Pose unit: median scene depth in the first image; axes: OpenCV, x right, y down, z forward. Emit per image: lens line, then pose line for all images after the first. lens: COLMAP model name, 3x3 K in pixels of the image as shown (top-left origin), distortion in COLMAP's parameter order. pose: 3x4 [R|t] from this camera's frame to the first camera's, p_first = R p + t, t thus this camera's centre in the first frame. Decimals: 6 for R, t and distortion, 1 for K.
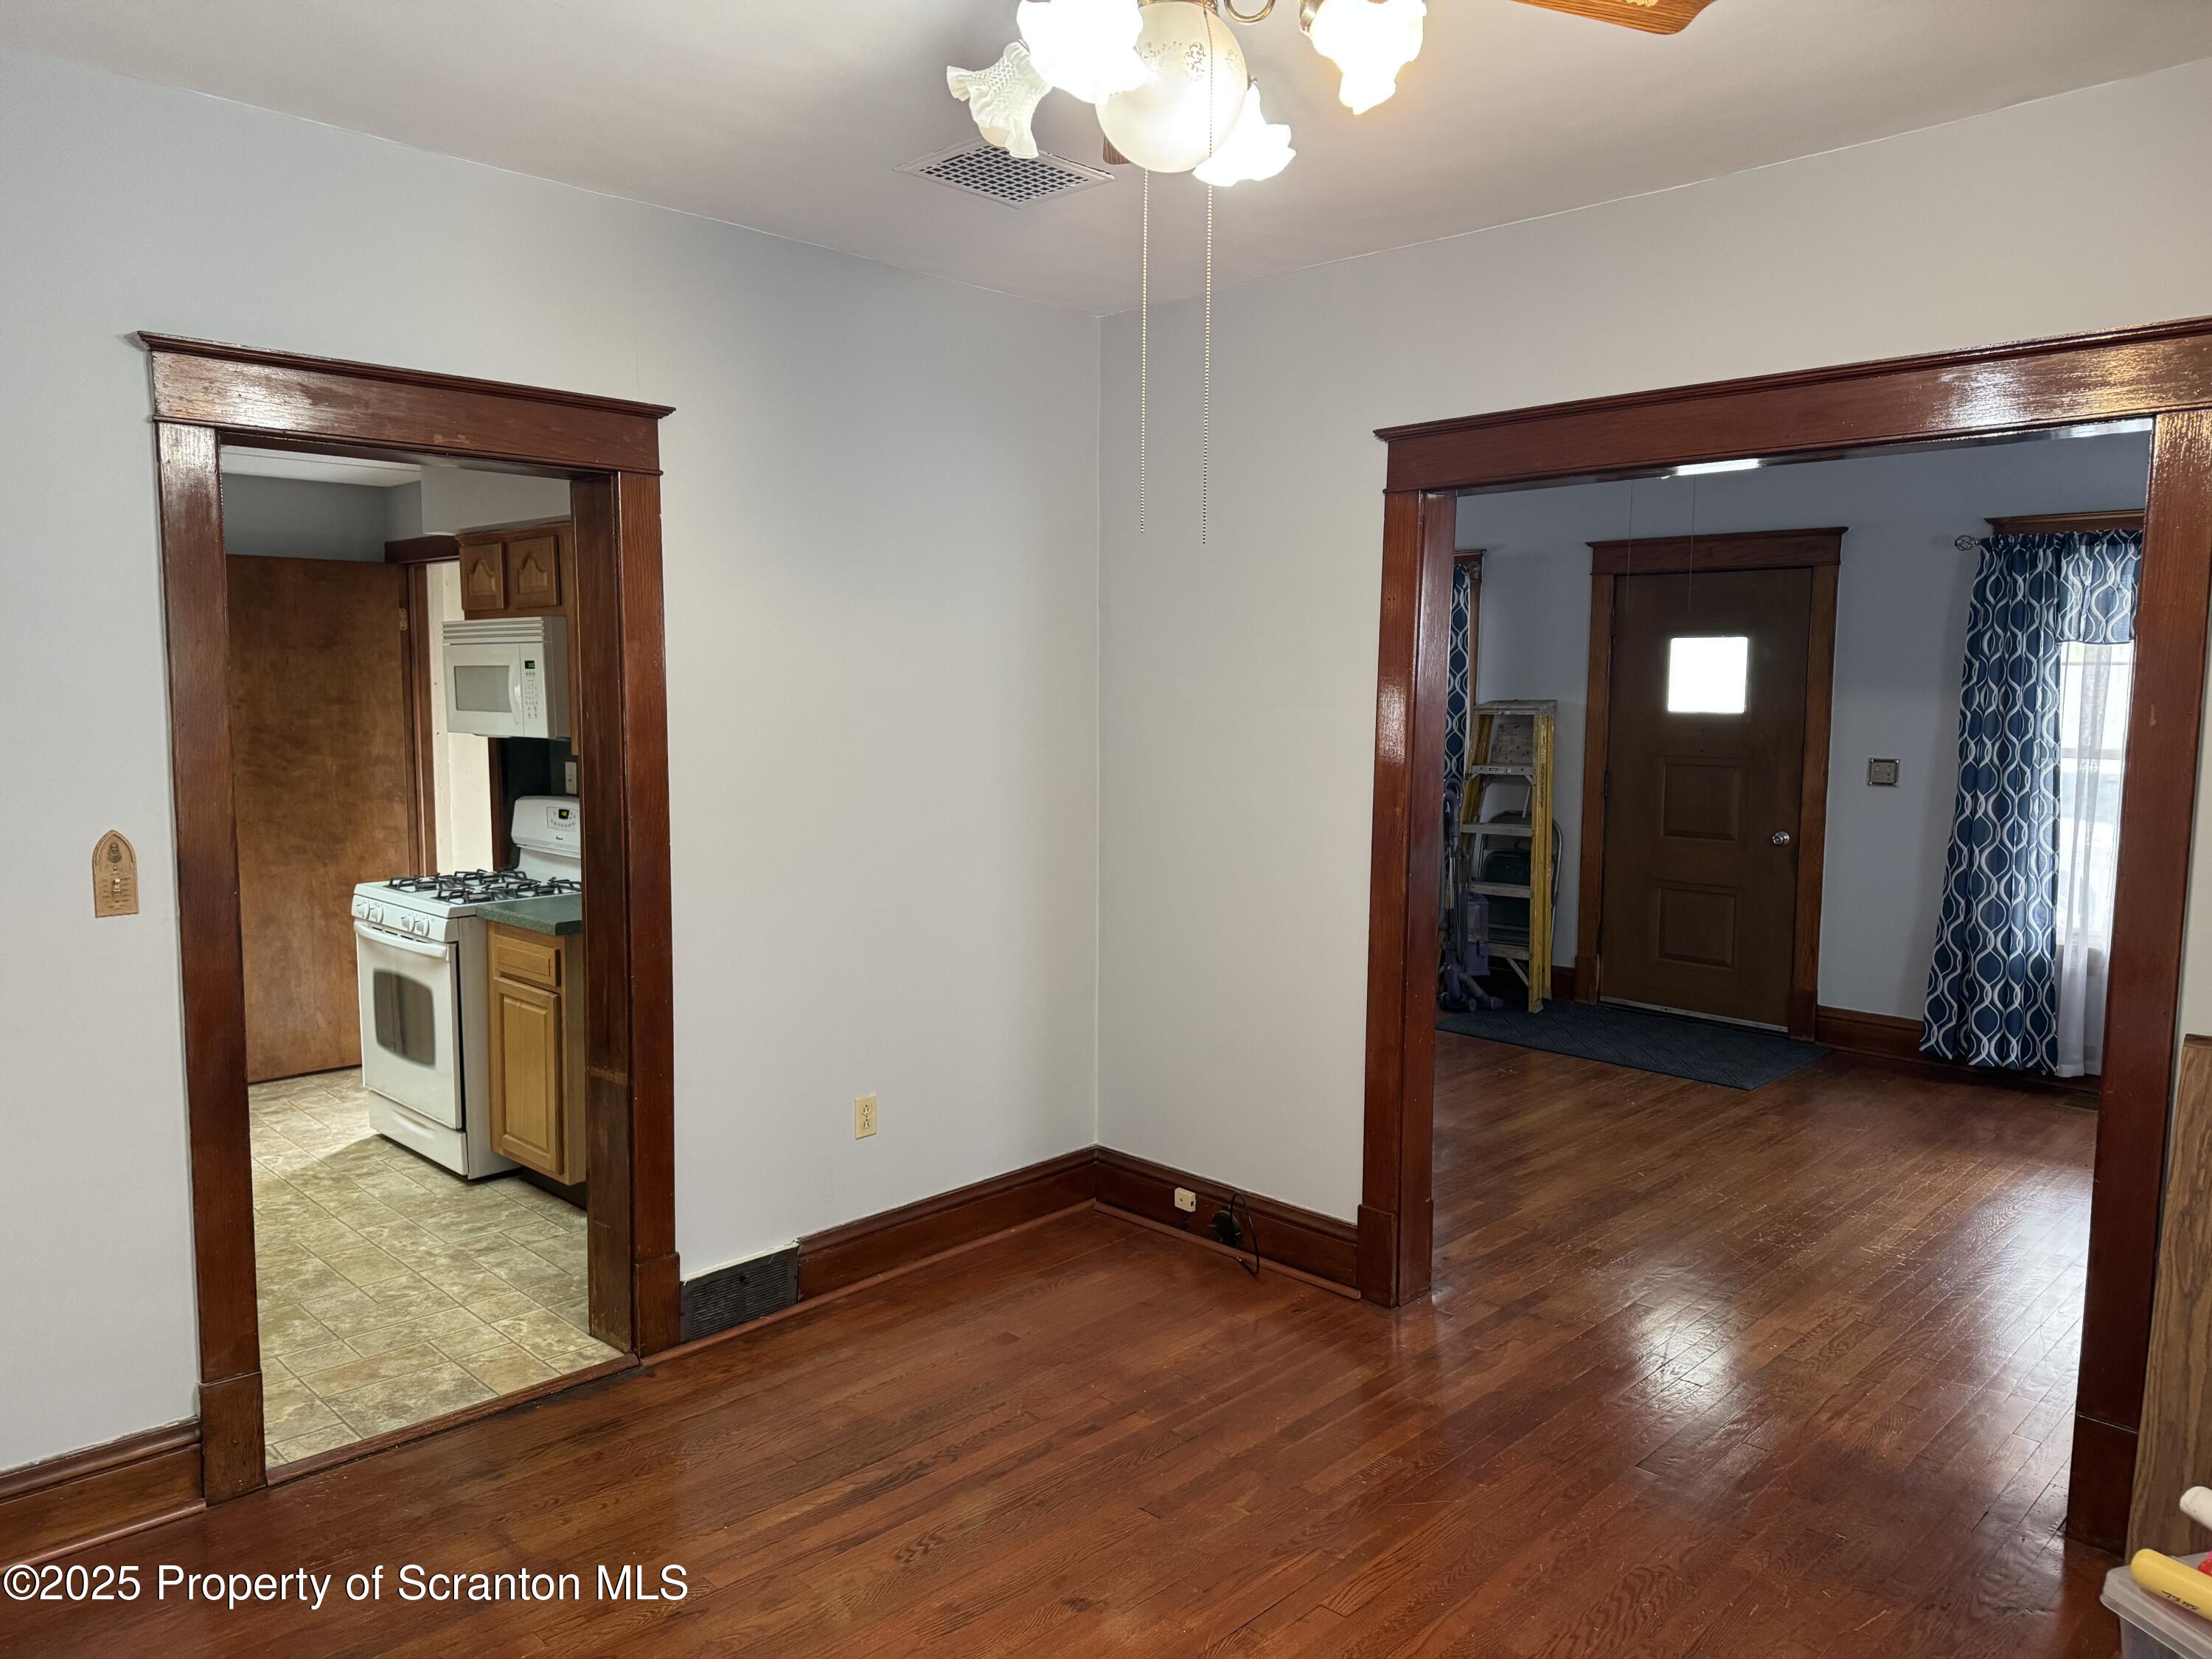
lens RADIAL K [[1547.5, 0, 1106.0], [0, 1547.5, 829.5], [0, 0, 1]] dist [0.010608, -0.001778]
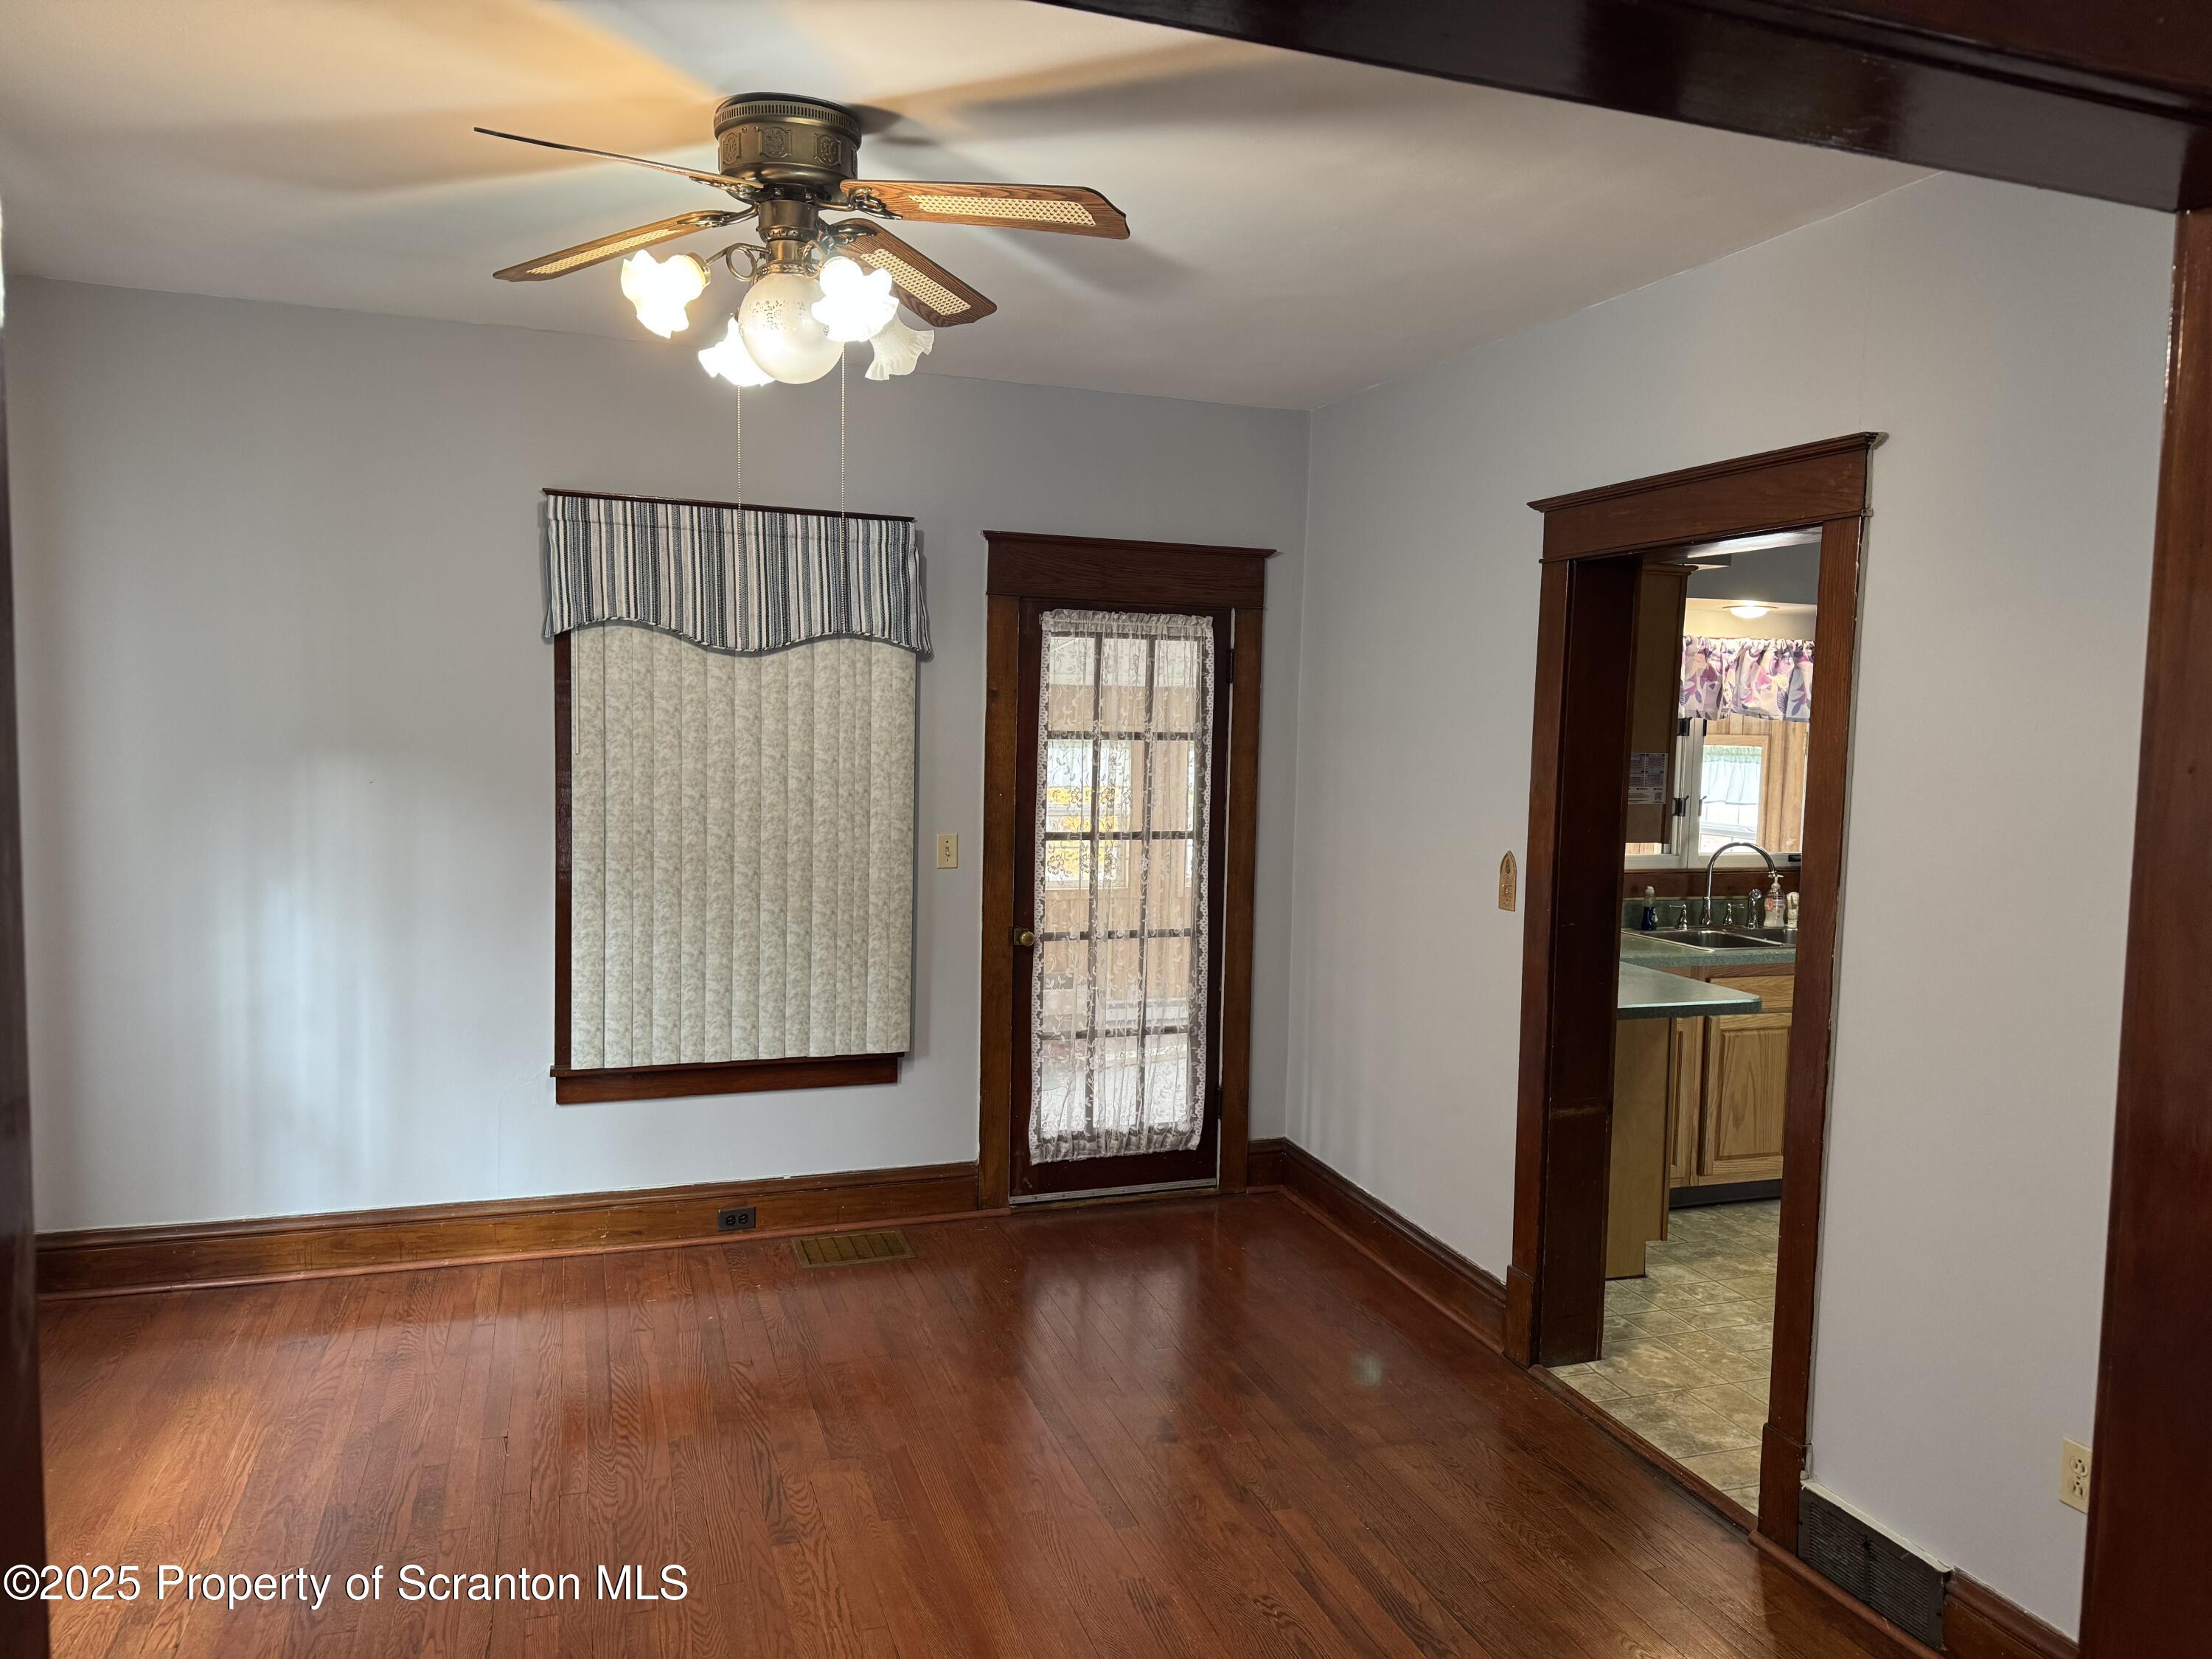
lens RADIAL K [[1547.5, 0, 1106.0], [0, 1547.5, 829.5], [0, 0, 1]] dist [0.010608, -0.001778]
pose [[-0.441457, 0.046297, -0.896087, 0.667917], [-0.118774, 0.986865, 0.109501, -0.108382], [0.889386, 0.154771, -0.430160, 1.049820]]
